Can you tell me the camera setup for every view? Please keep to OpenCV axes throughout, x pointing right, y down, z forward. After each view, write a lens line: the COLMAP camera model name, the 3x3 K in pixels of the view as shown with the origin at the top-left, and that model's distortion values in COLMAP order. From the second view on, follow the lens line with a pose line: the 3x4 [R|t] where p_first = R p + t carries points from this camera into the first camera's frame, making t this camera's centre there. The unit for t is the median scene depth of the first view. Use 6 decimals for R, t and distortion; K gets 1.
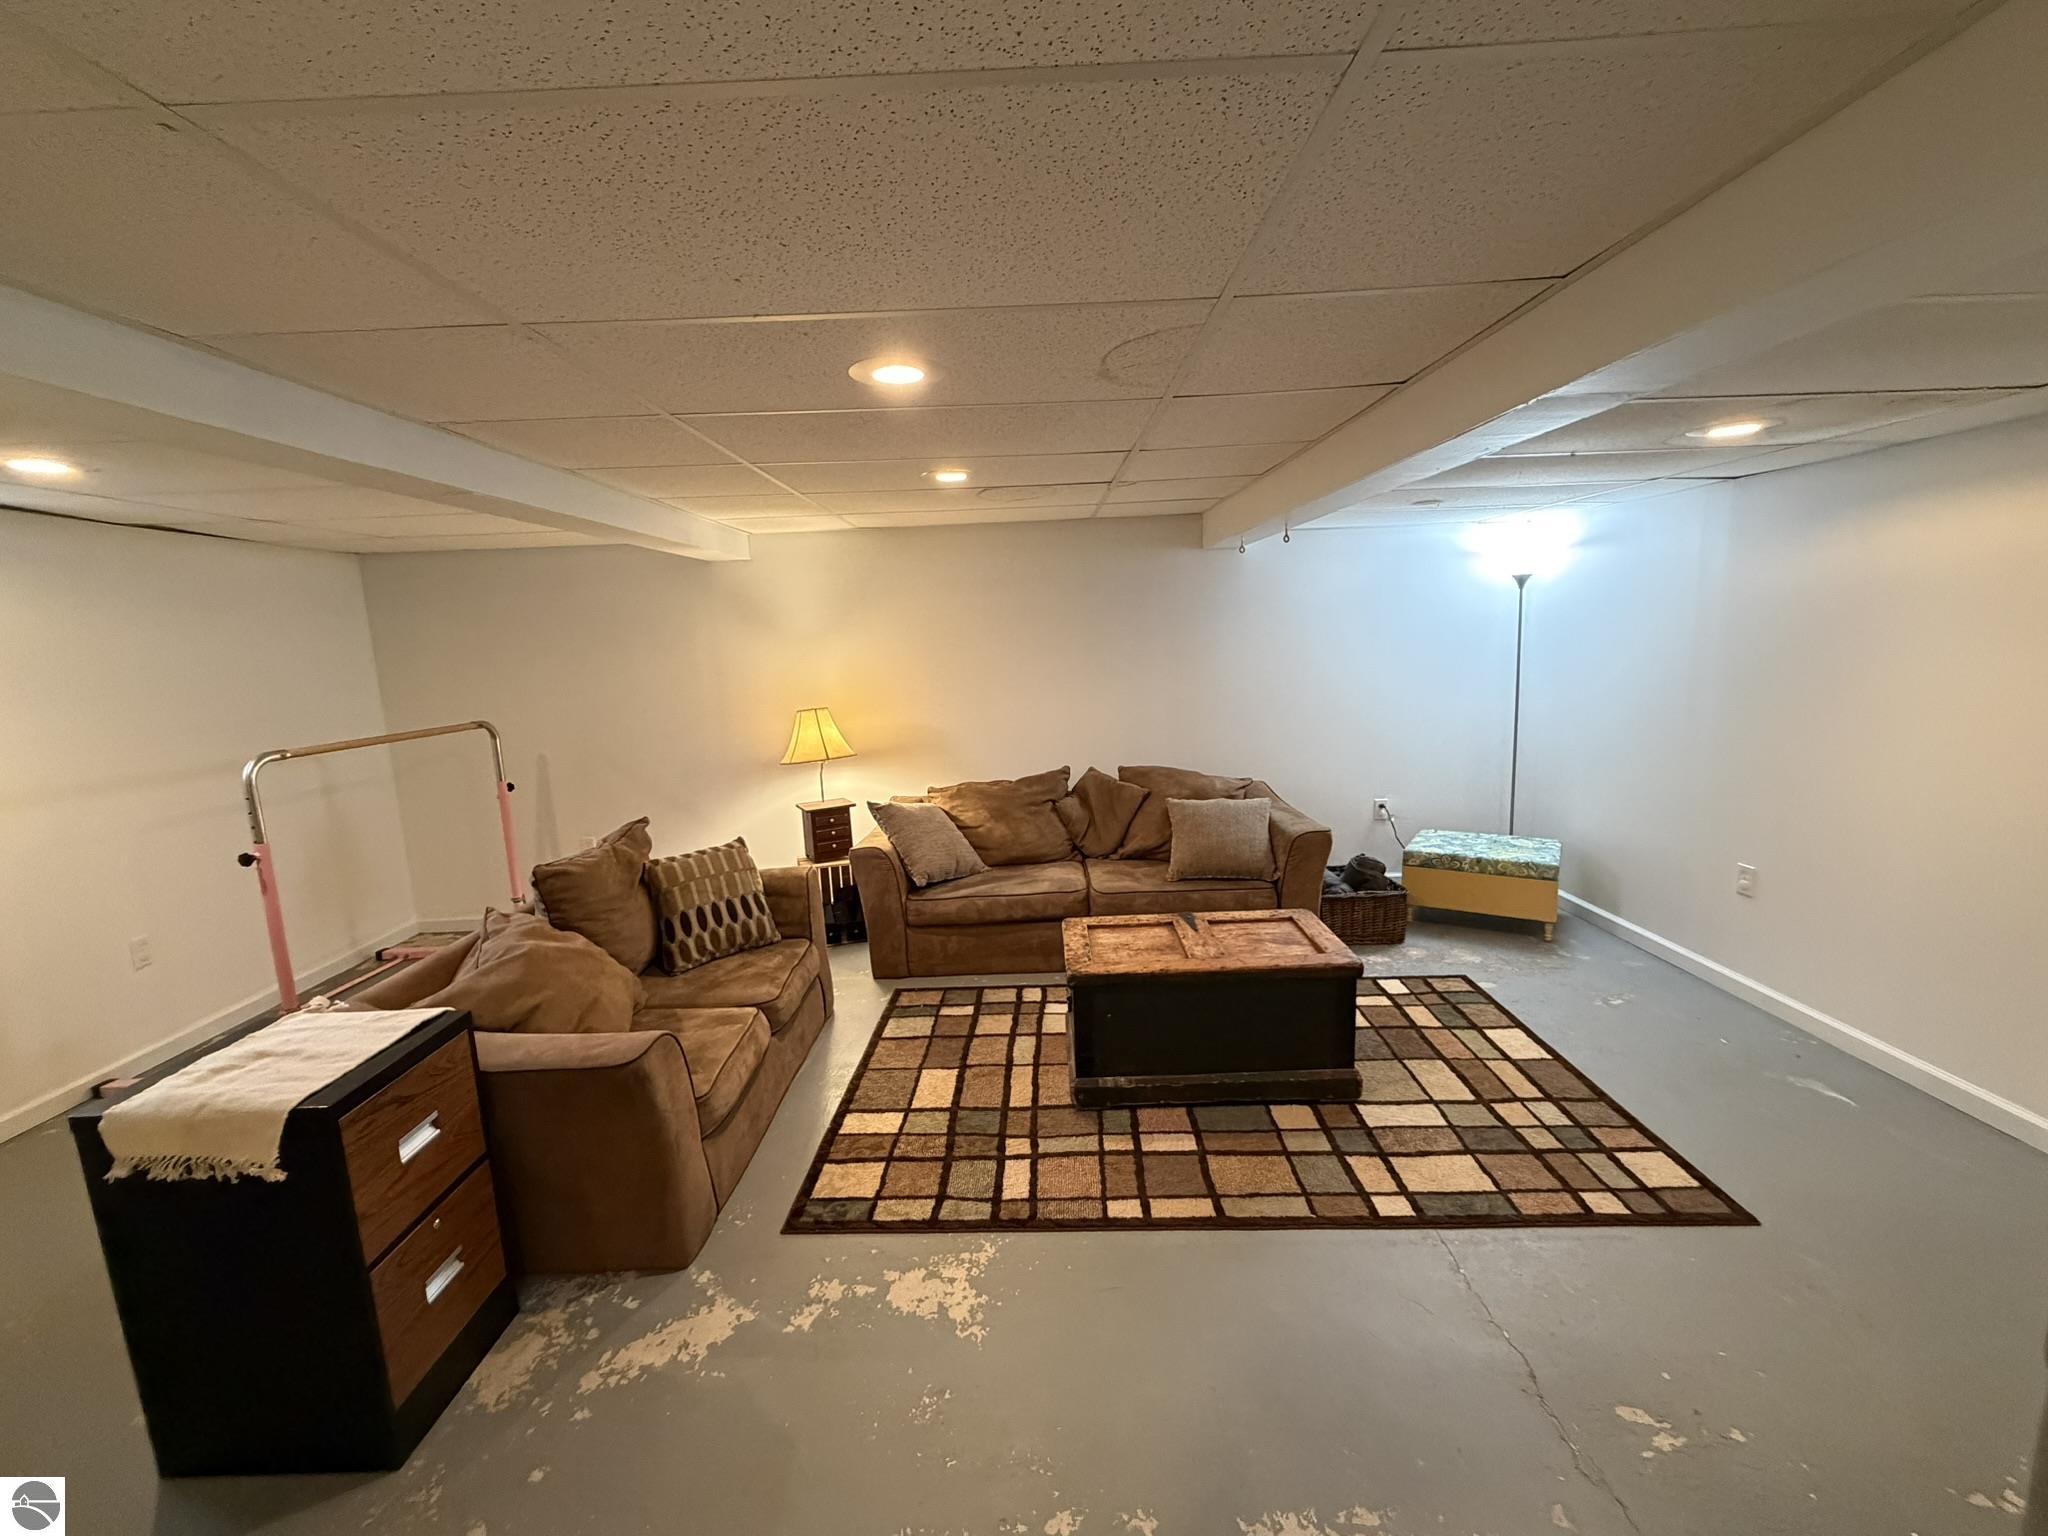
lens RADIAL K [[832.5, 0, 1019.3], [0, 832.5, 770.9], [0, 0, 1]] dist [-0.000878, 0.000050]
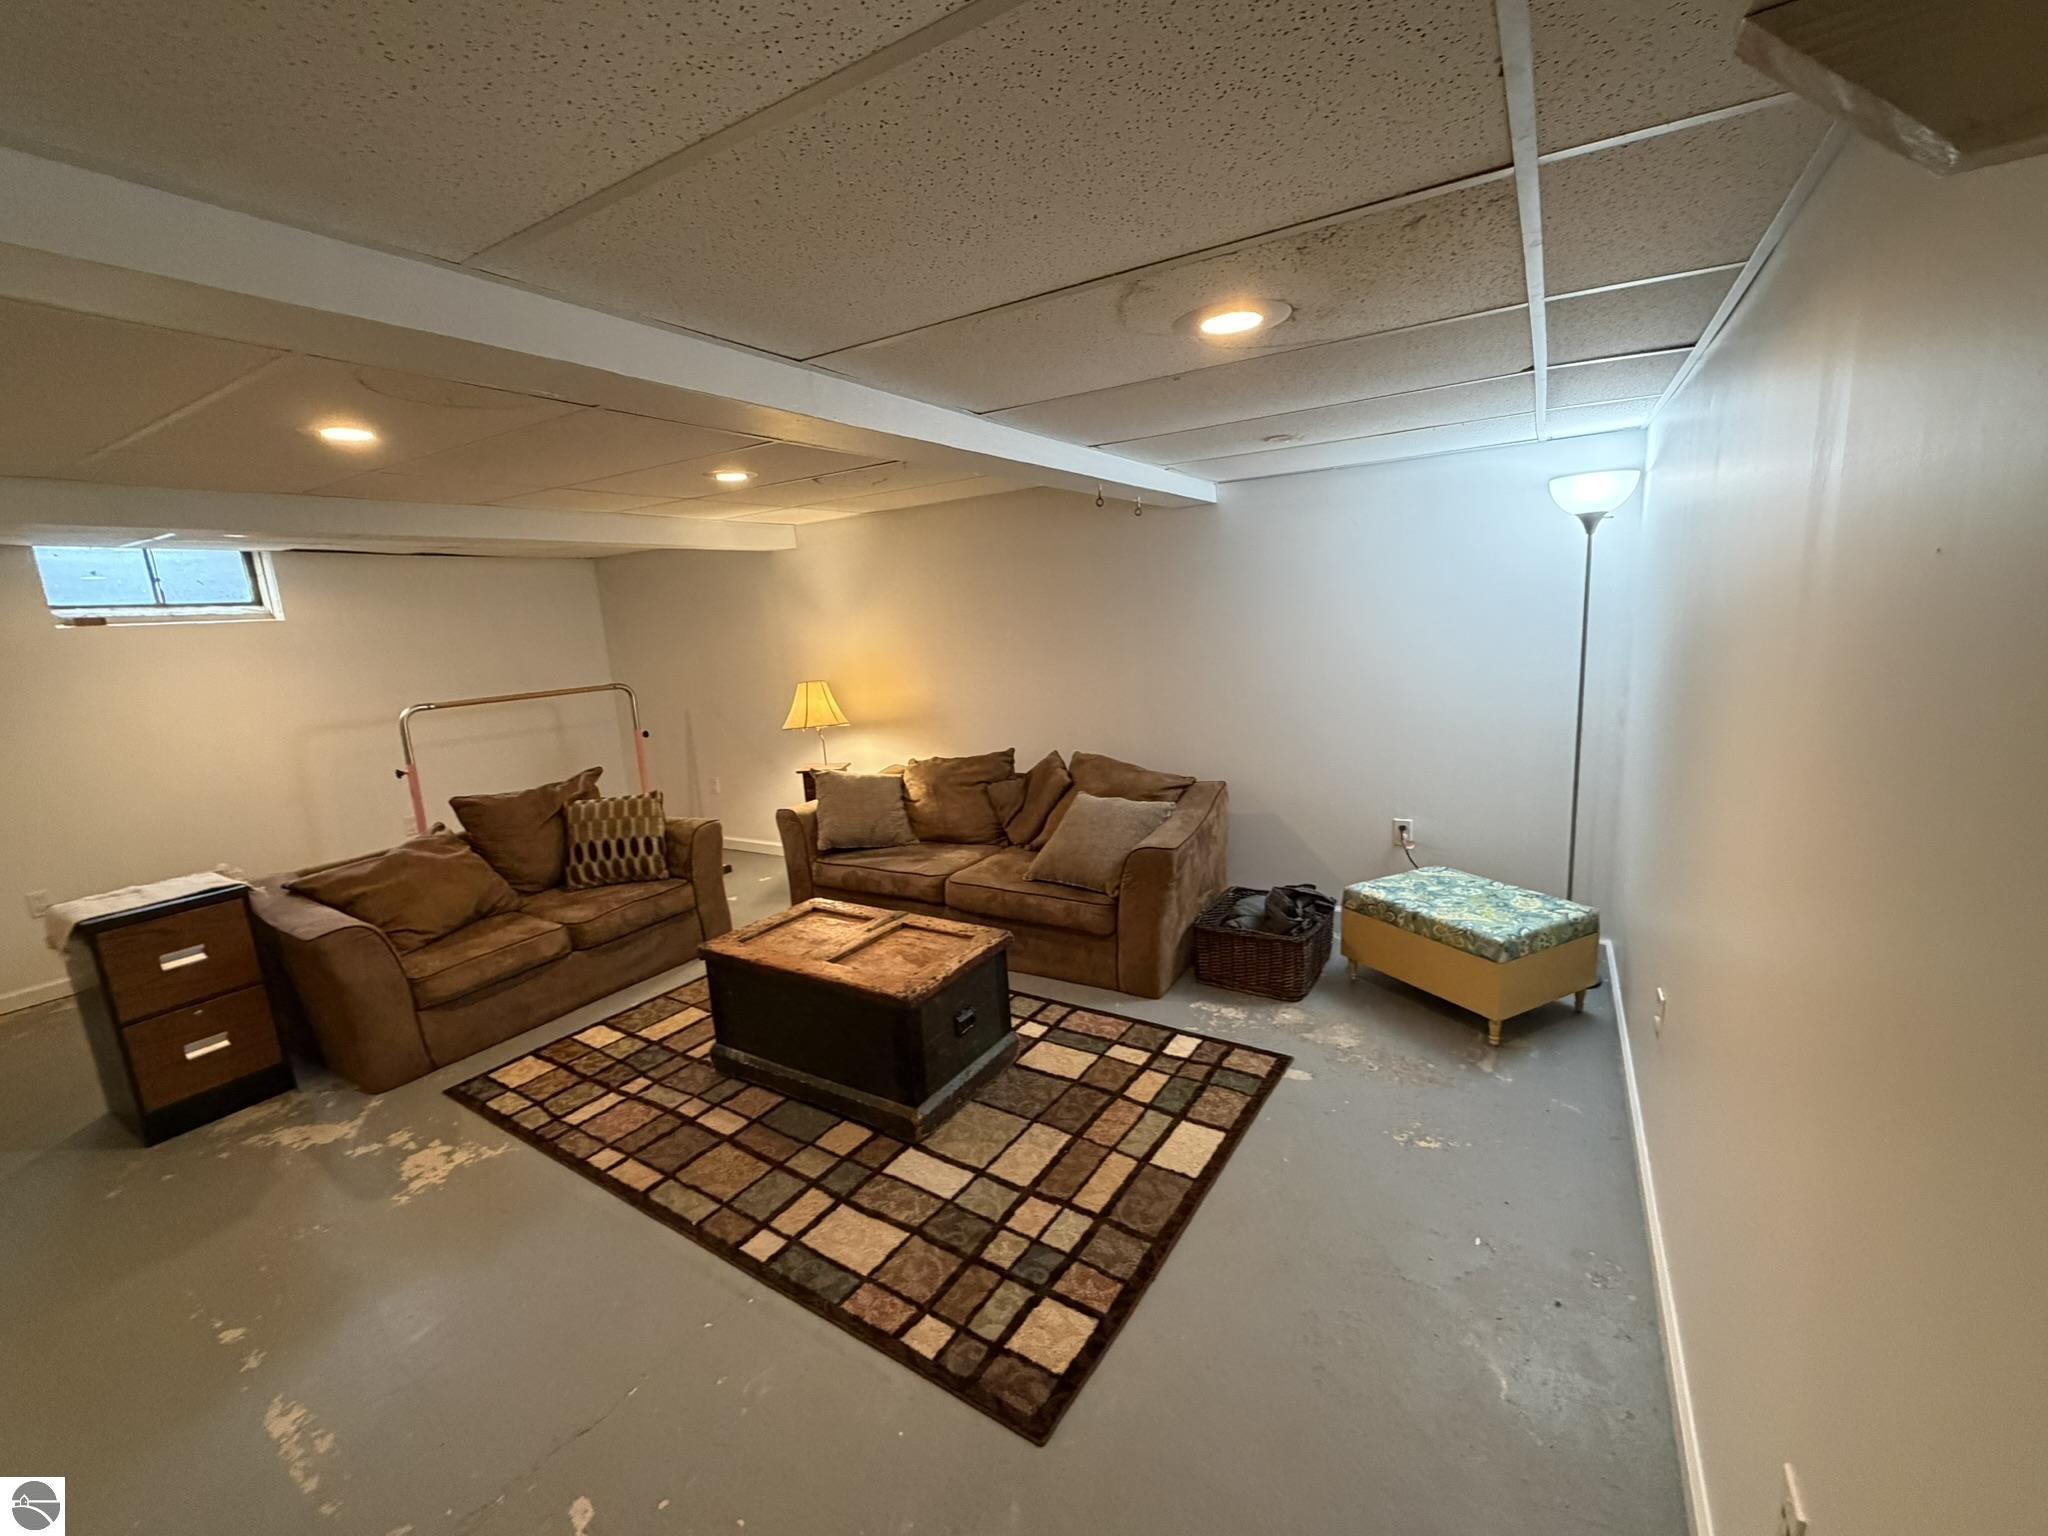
lens RADIAL K [[832.5, 0, 1018.9], [0, 832.5, 767.2], [0, 0, 1]] dist [-0.000878, 0.000050]
pose [[0.857241, 0.081616, -0.508406, 0.834580], [-0.056691, 0.996316, 0.064353, -0.069732], [0.511785, -0.026345, 0.858710, 0.259607]]
